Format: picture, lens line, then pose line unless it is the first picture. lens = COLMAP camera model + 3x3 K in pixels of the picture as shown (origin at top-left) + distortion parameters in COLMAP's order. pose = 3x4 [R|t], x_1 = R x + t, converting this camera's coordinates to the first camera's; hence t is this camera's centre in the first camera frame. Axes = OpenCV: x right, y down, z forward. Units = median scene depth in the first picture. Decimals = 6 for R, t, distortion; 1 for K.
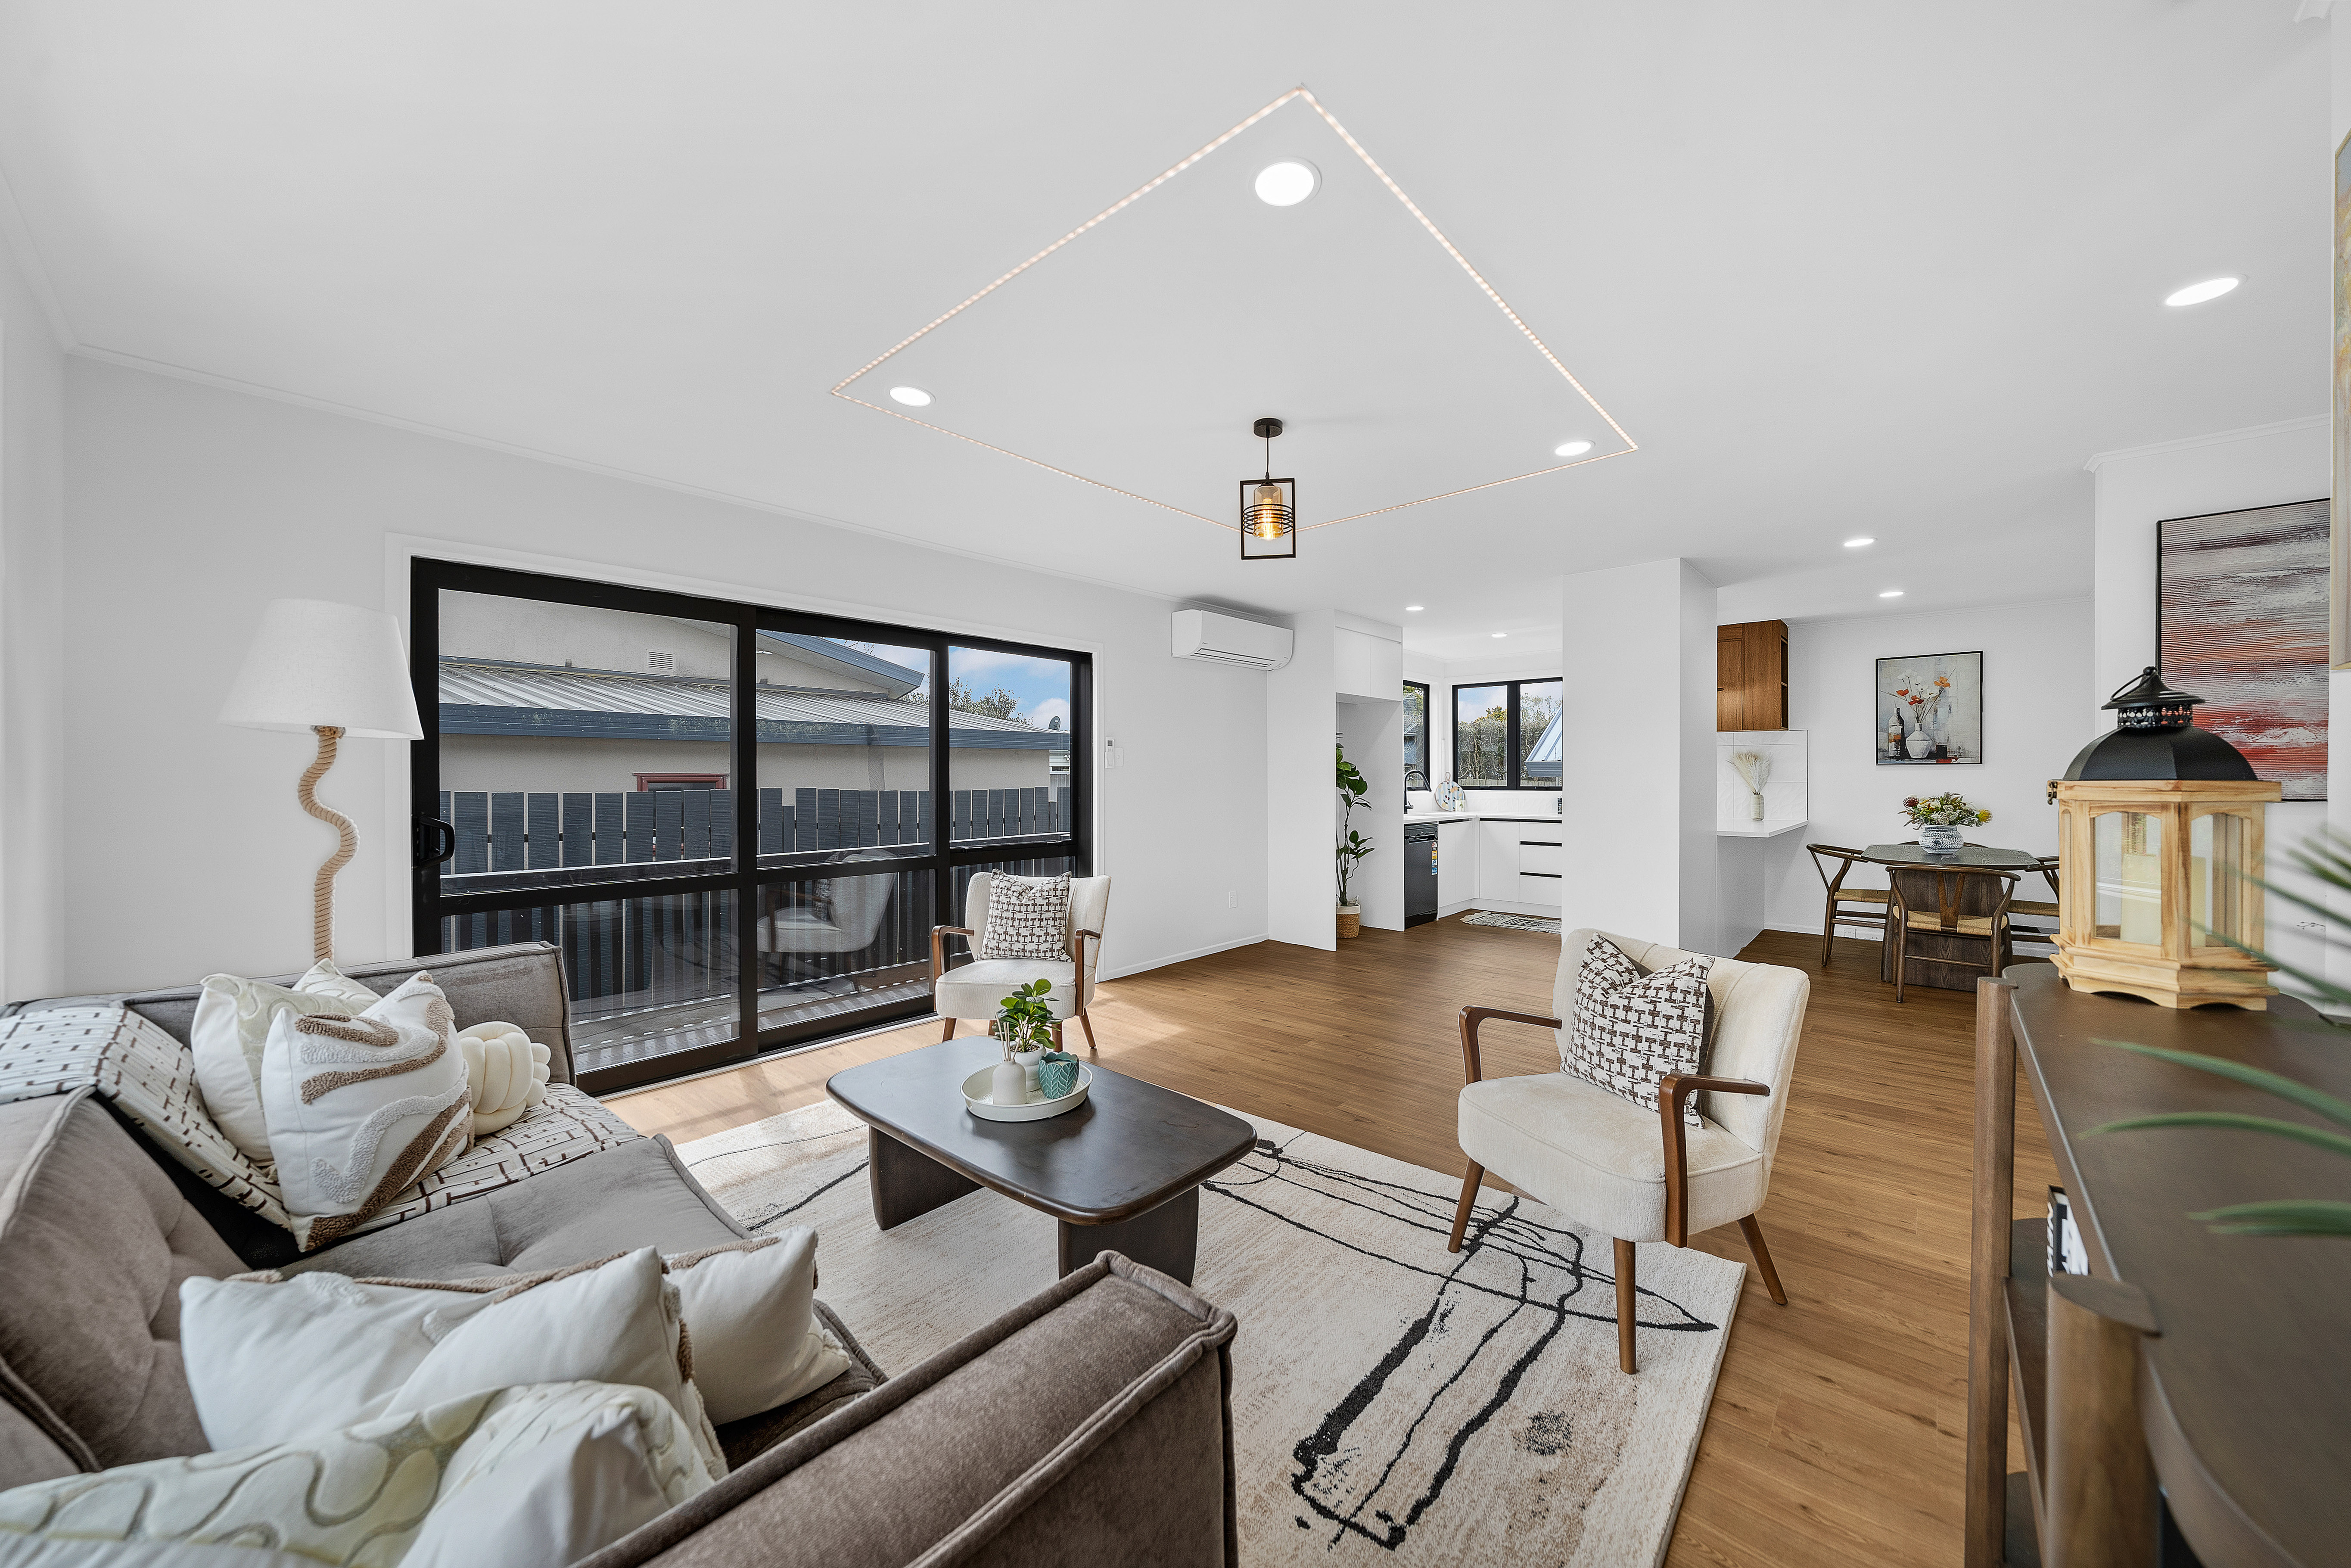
lens RADIAL K [[812.7, 0, 1234.4], [0, 812.7, 783.2], [0, 0, 1]] dist [-0.010353, -0.000081]
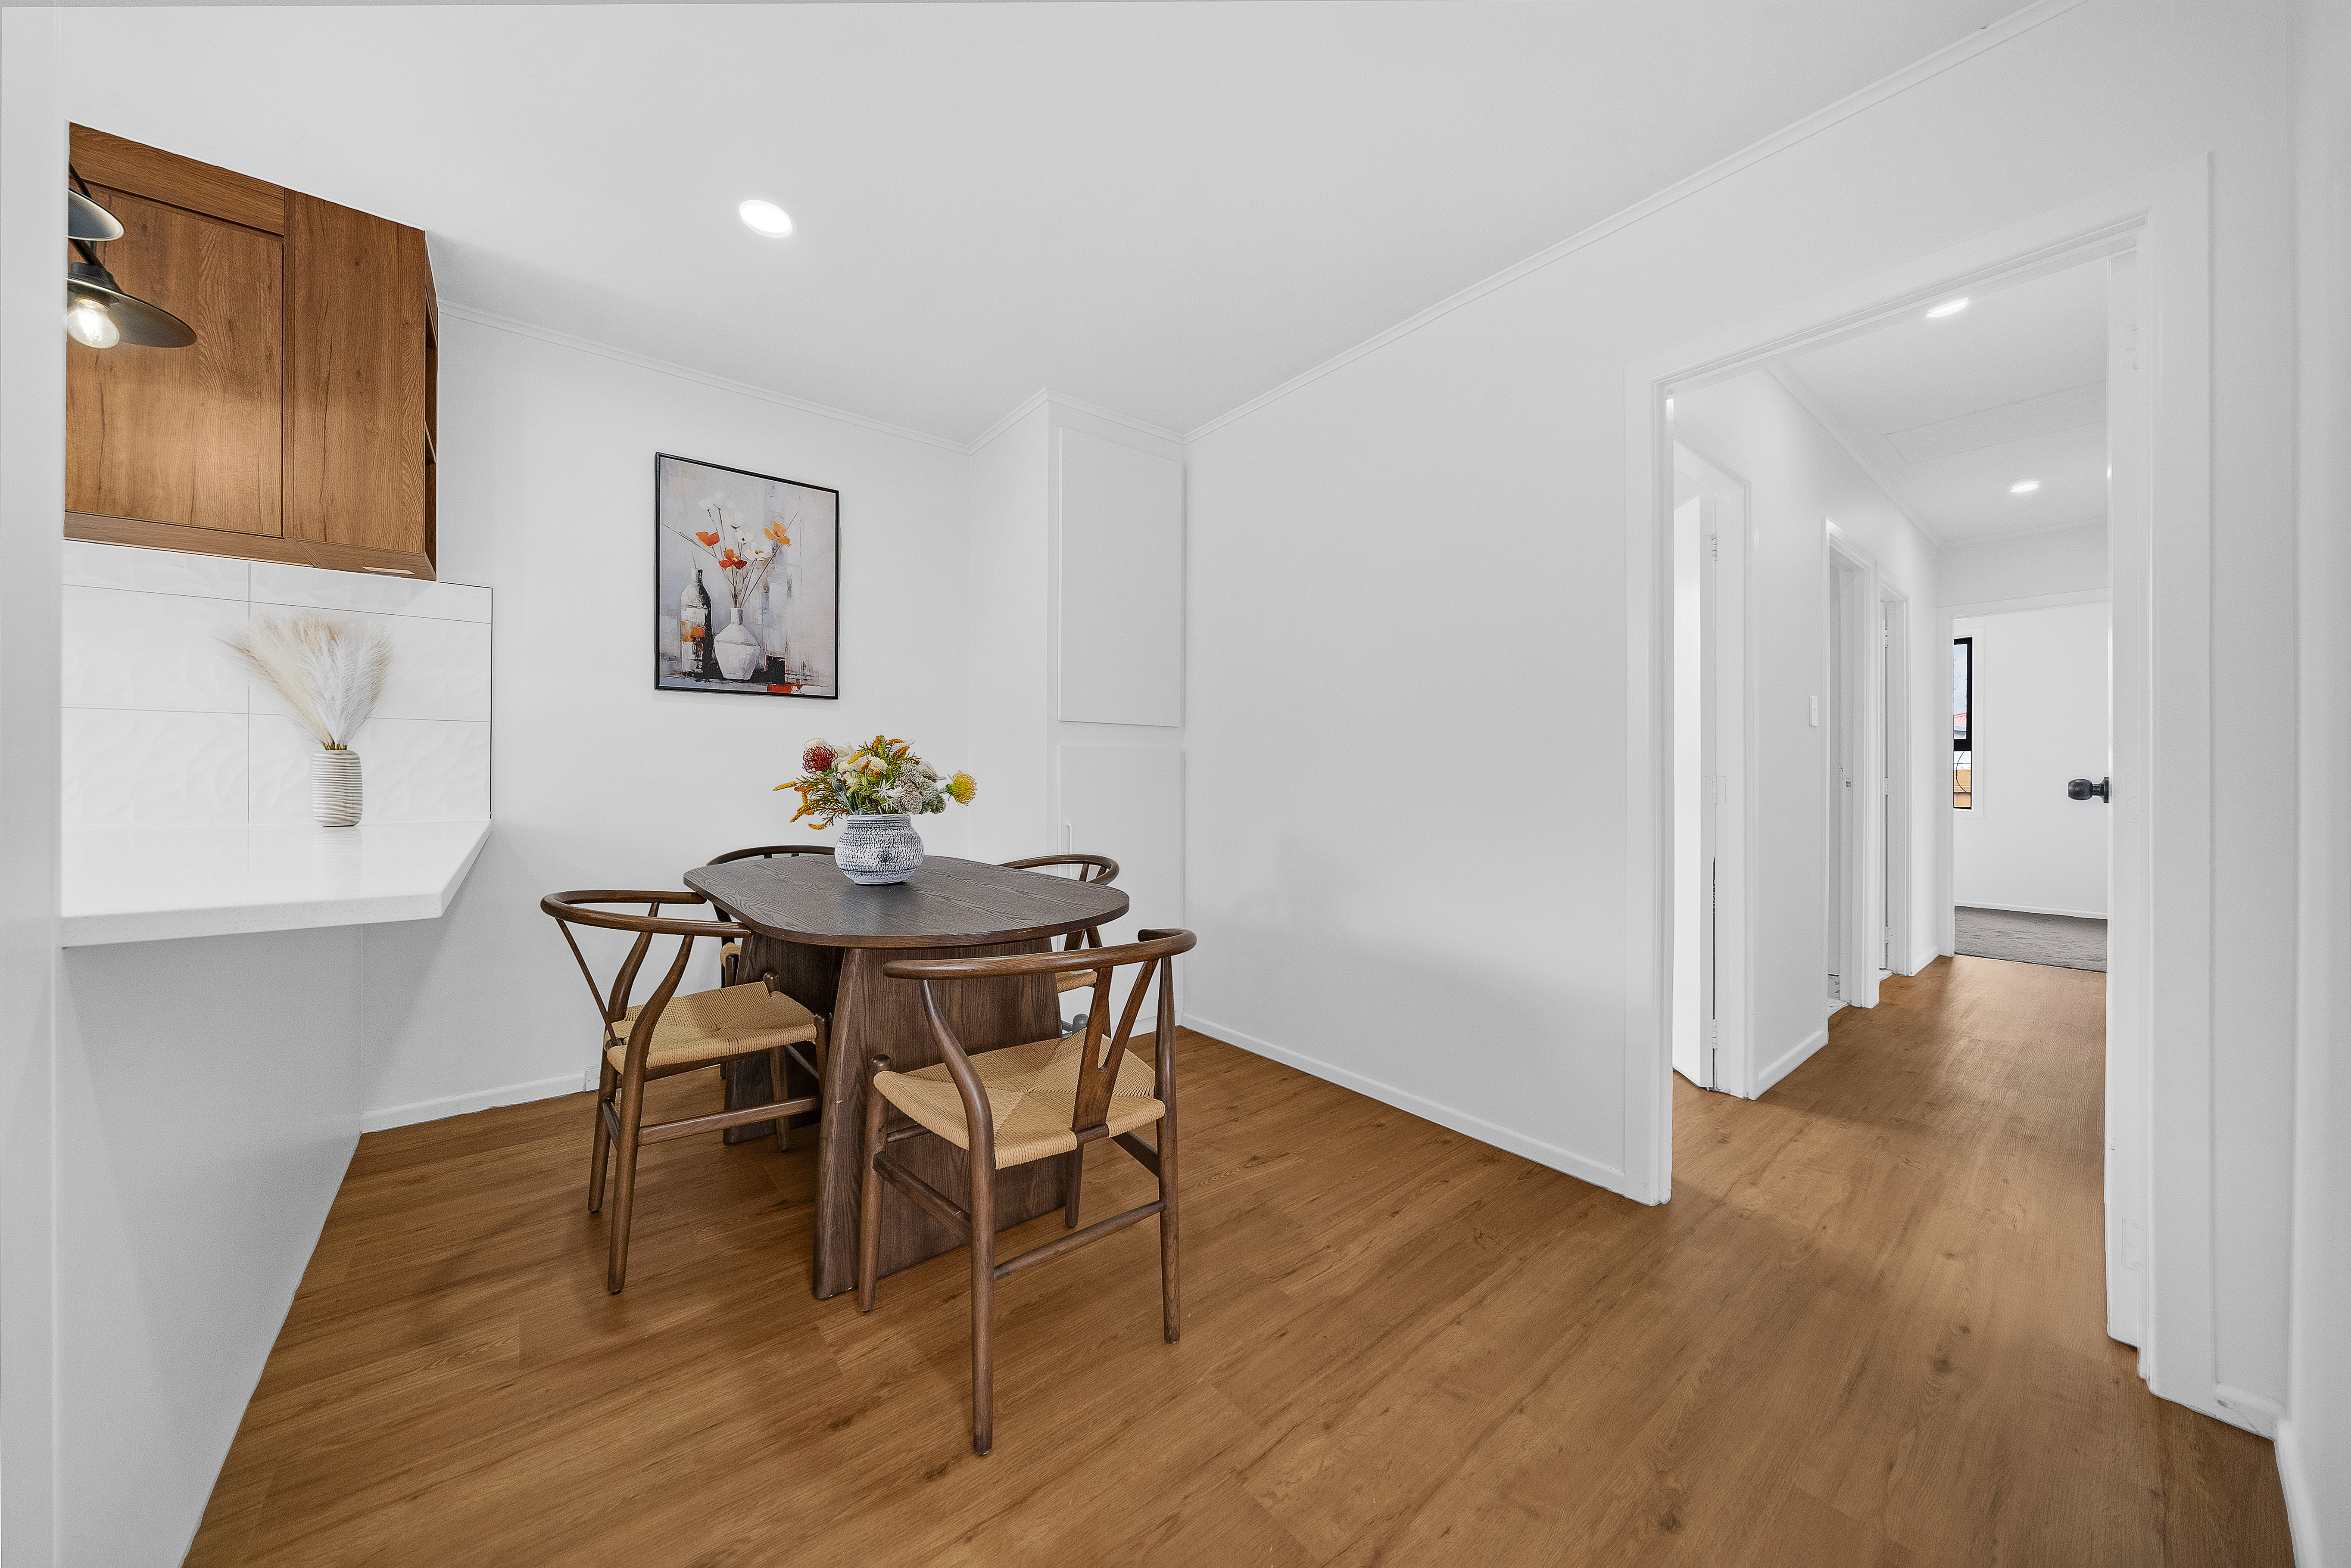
lens RADIAL K [[812.6, 0, 1167.1], [0, 812.6, 777.2], [0, 0, 1]] dist [-0.010353, -0.000081]
pose [[0.173394, 0.003321, 0.984847, 0.415419], [0.004483, 0.999981, -0.004161, 0.029881], [-0.984842, 0.005137, 0.173376, 0.662276]]
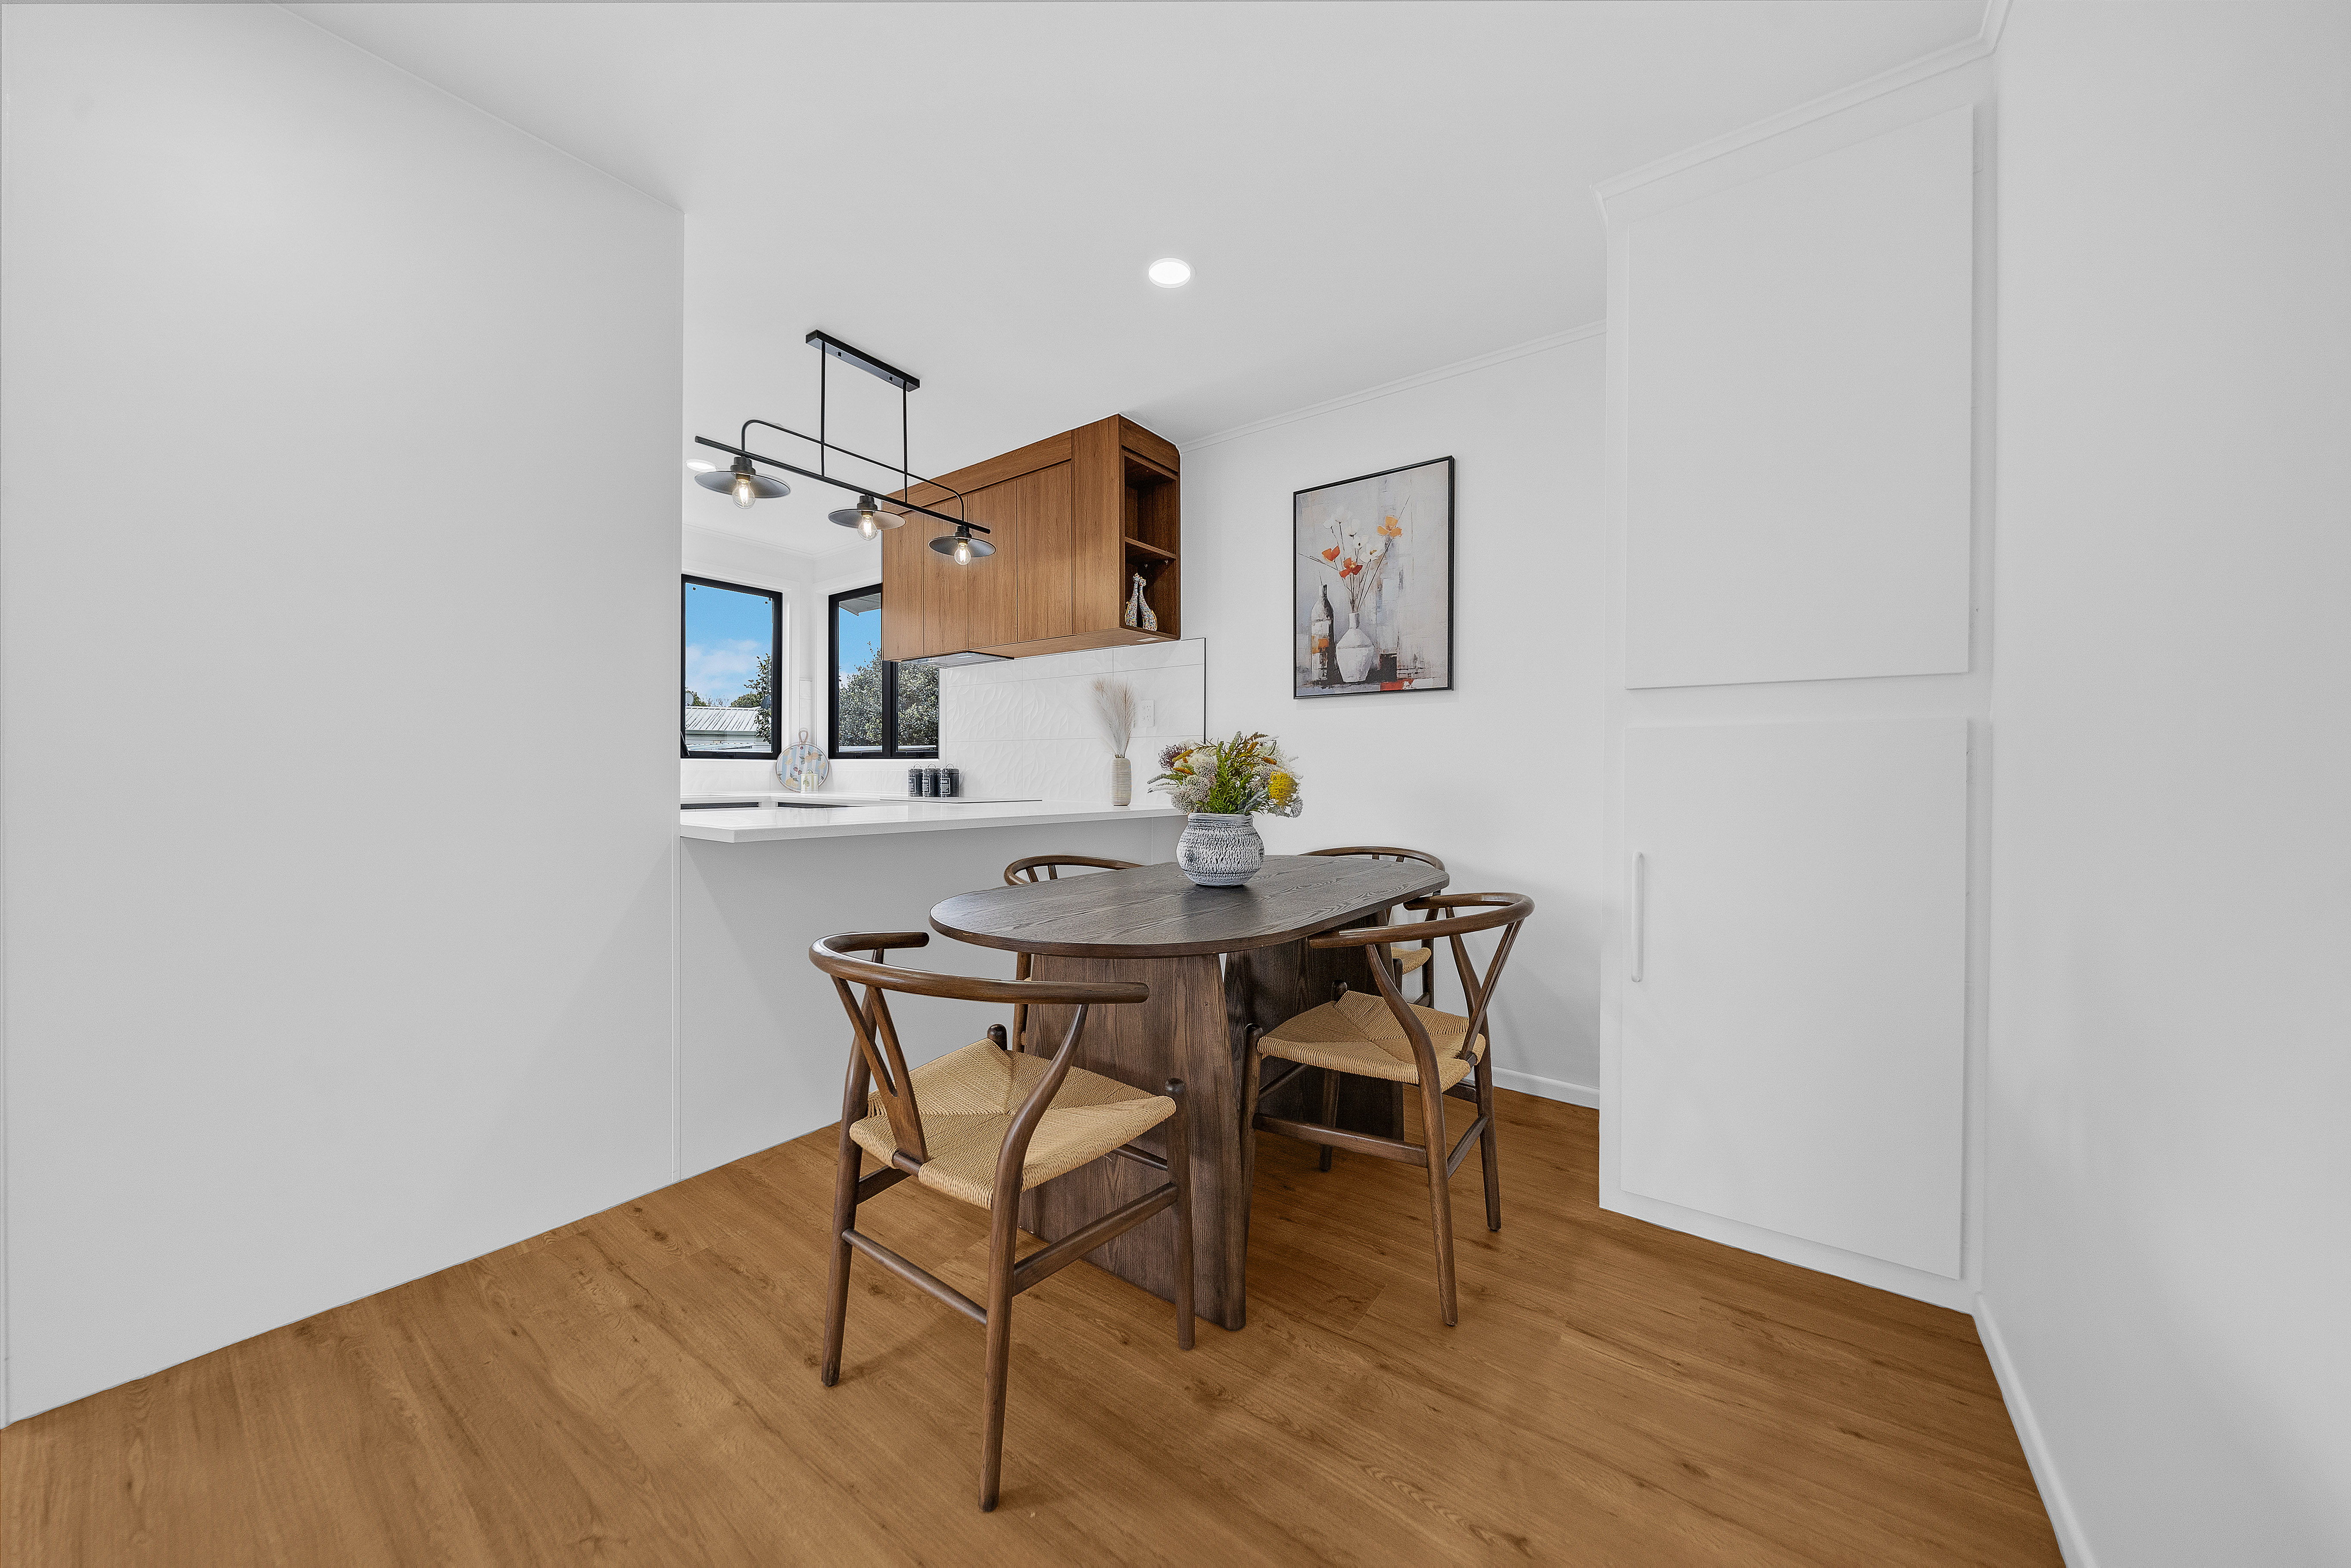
lens RADIAL K [[812.7, 0, 1161.0], [0, 812.7, 778.5], [0, 0, 1]] dist [-0.010353, -0.000081]
pose [[0.998313, 0.011845, 0.056844, 0.701307], [-0.011666, 0.999926, -0.003477, 0.030905], [-0.056881, 0.002808, 0.998377, 0.506040]]
